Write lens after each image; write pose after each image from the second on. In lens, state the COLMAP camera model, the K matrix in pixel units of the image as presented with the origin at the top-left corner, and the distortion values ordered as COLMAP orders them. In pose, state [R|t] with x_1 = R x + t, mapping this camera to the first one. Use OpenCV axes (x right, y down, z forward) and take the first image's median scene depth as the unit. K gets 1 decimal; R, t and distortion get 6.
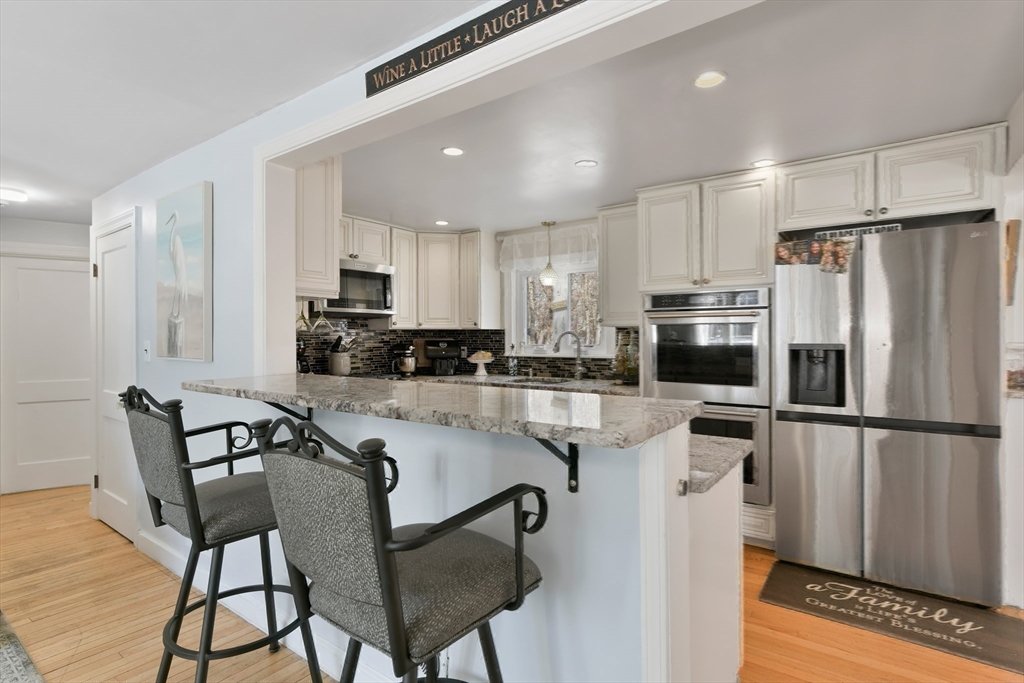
lens RADIAL K [[514.4, 0, 512.0], [0, 514.4, 335.1], [0, 0, 1]] dist [0.000438, 0.000190]
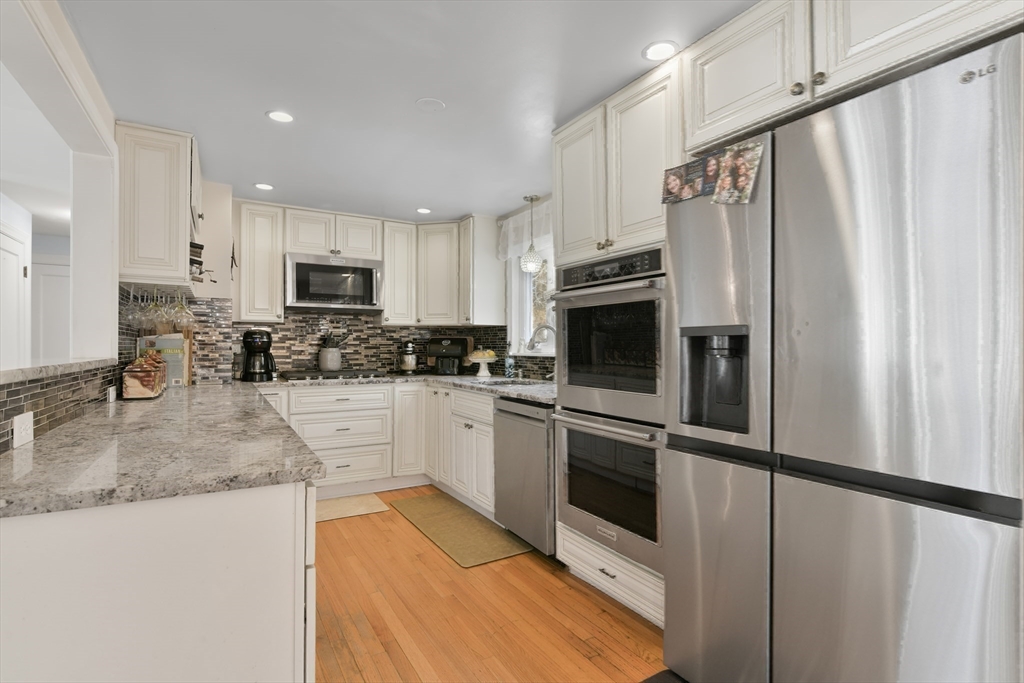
lens RADIAL K [[503.0, 0, 512.9], [0, 503.0, 345.1], [0, 0, 1]] dist [0.001538, -0.000039]
pose [[0.918371, 0.004098, -0.395699, 0.357998], [-0.003507, 0.999991, 0.002215, 0.022602], [0.395705, -0.000647, 0.918378, 0.215540]]
